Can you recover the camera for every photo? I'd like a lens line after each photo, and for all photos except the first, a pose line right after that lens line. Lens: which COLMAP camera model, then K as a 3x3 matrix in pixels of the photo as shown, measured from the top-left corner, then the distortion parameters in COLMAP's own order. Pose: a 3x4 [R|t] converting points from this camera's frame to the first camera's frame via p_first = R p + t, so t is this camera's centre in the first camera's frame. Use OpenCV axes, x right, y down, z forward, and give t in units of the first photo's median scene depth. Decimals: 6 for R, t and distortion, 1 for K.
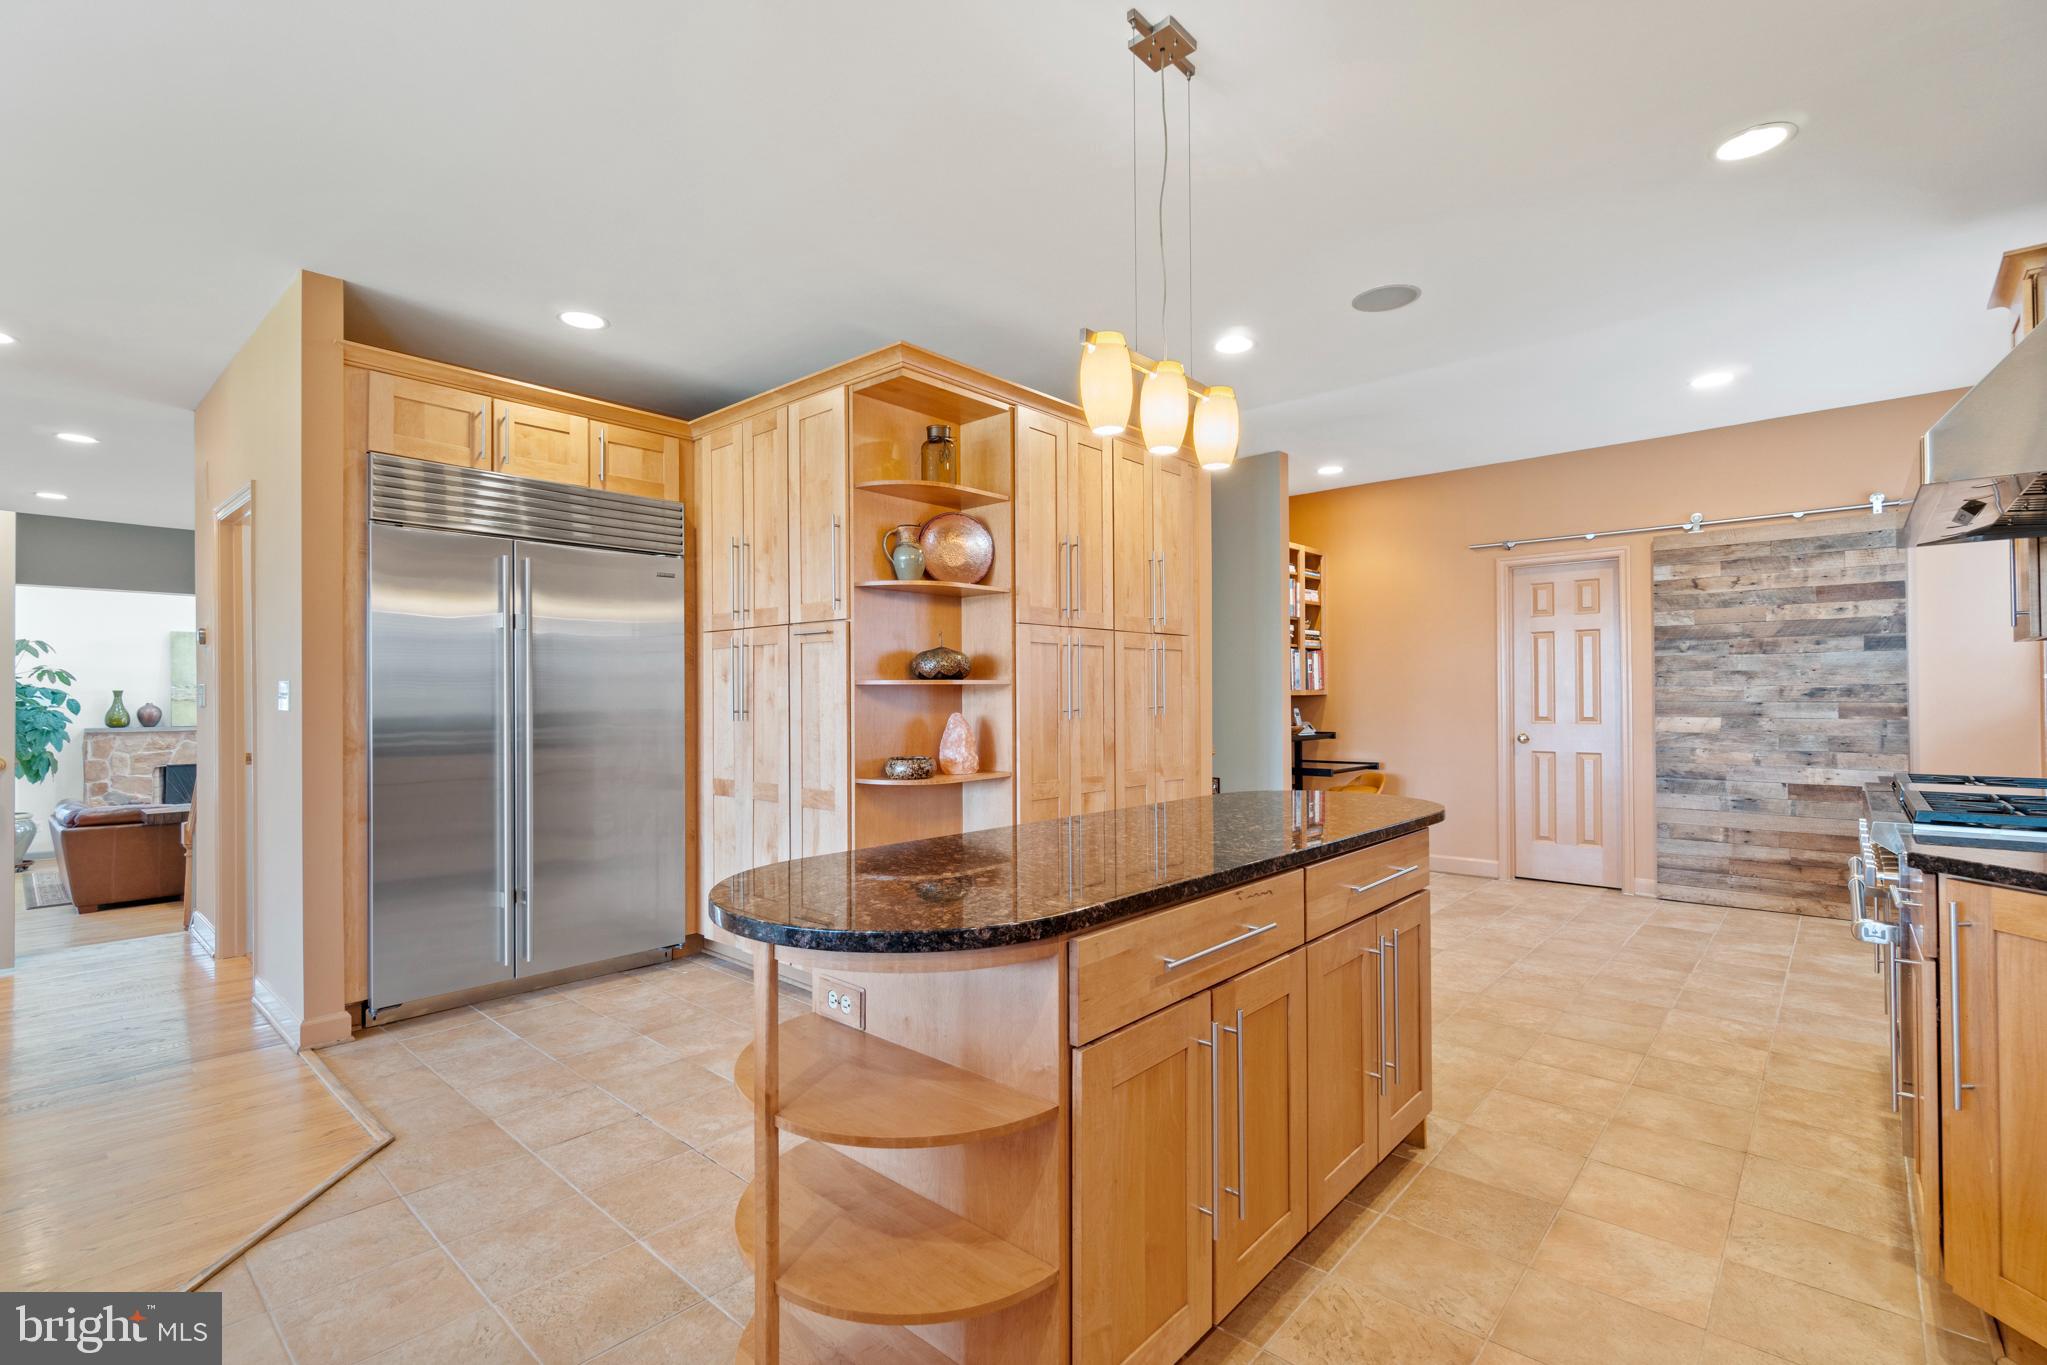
lens RADIAL K [[930.6, 0, 1021.9], [0, 930.6, 687.6], [0, 0, 1]] dist [0.000420, -0.000265]
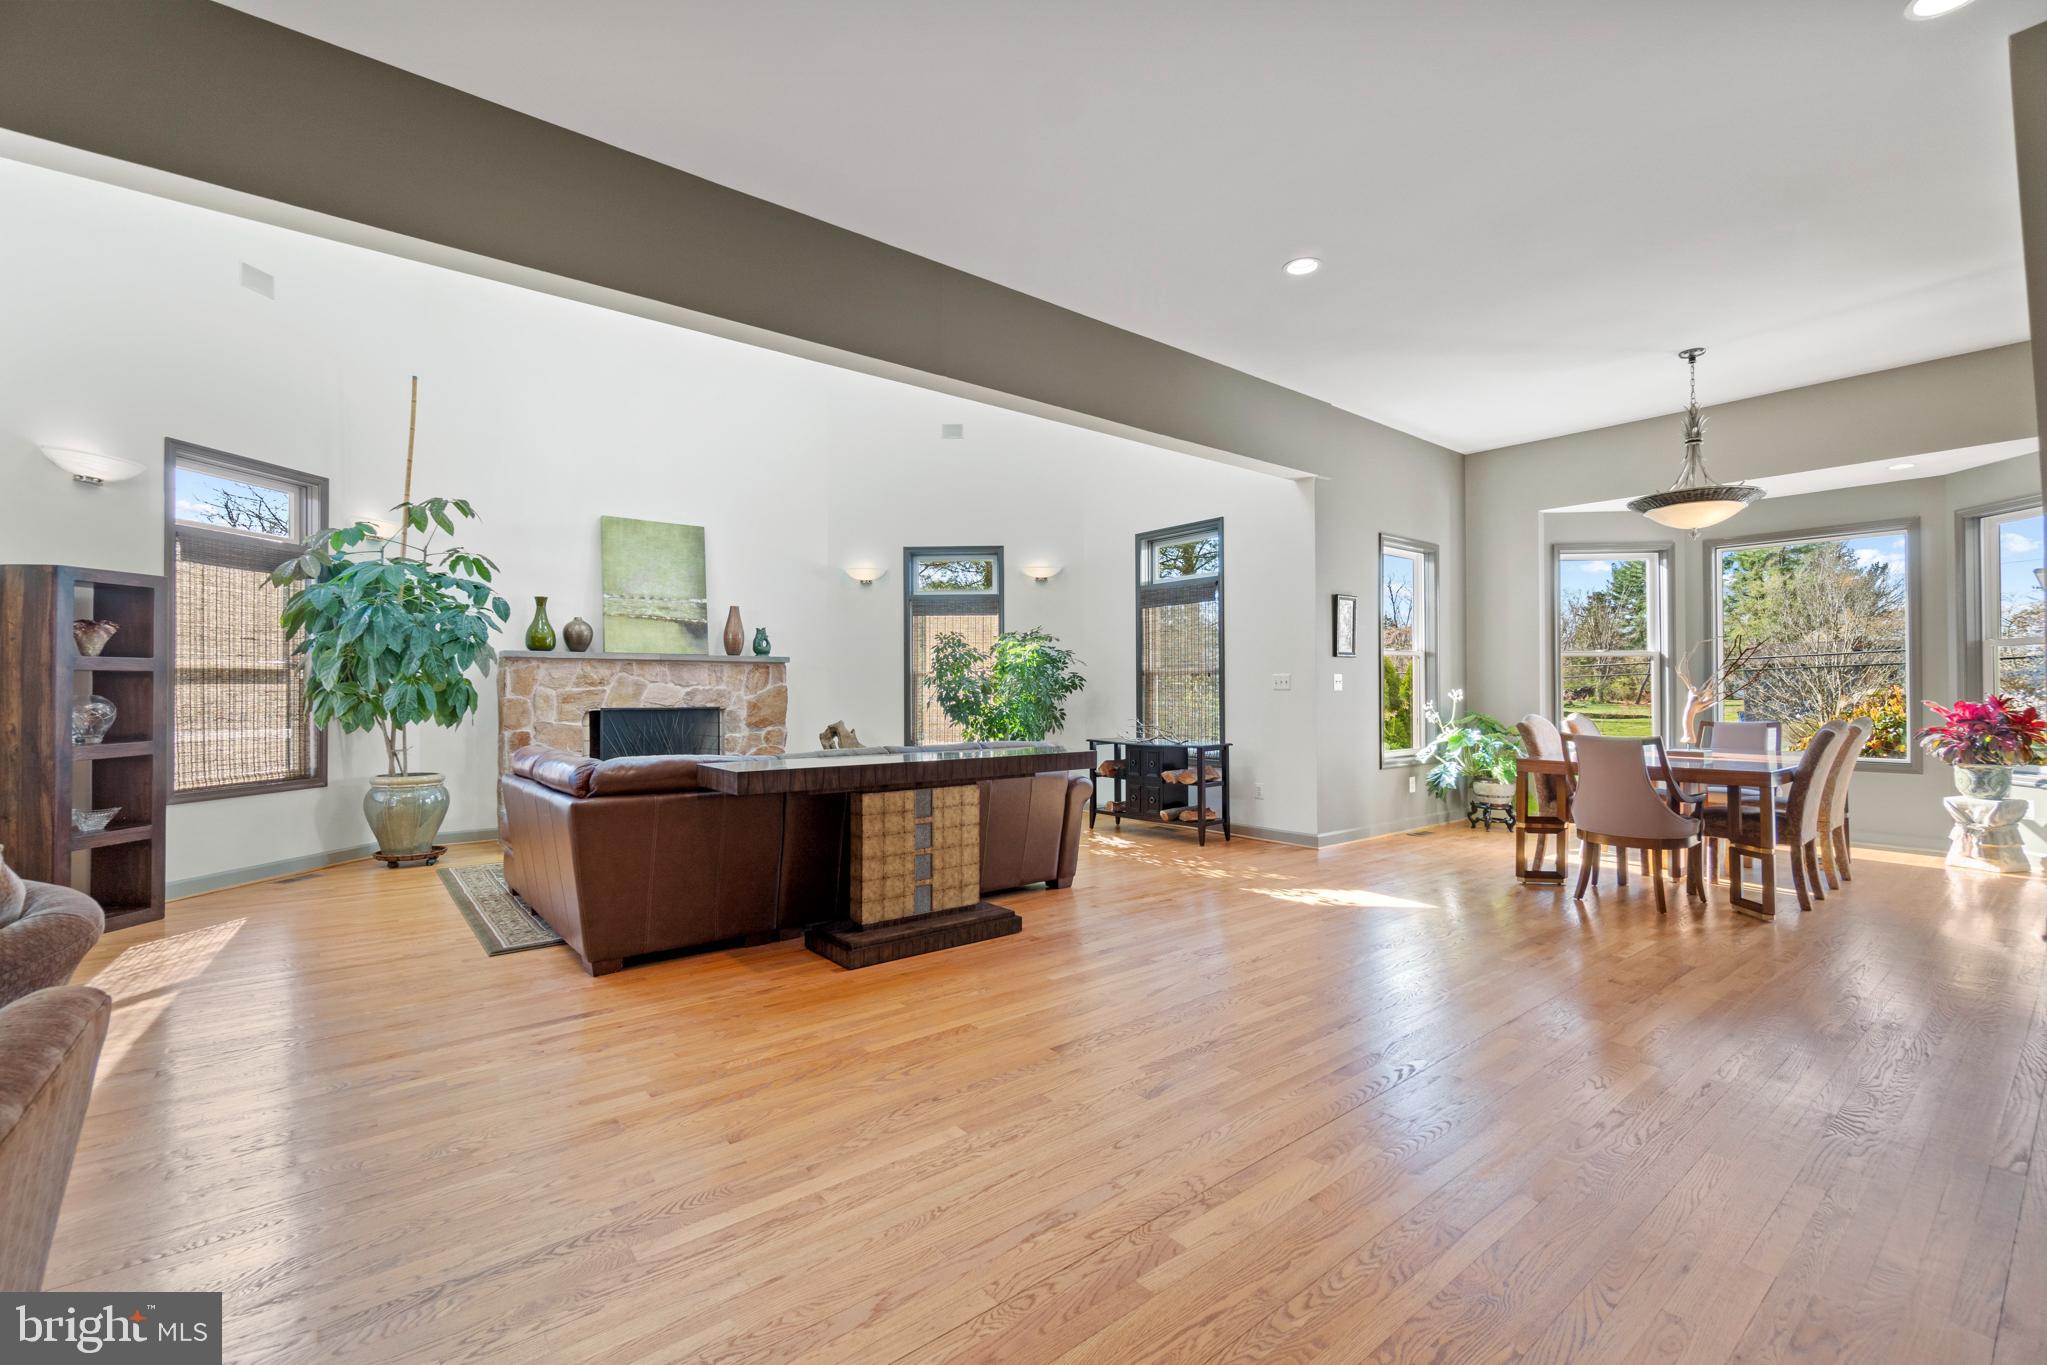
lens RADIAL K [[888.5, 0, 1001.8], [0, 888.5, 684.2], [0, 0, 1]] dist [0.001996, -0.000254]
pose [[0.984464, 0.002940, -0.175564, -0.539602], [-0.002132, 0.999986, 0.004789, 0.064483], [0.175575, -0.004340, 0.984456, 0.431909]]
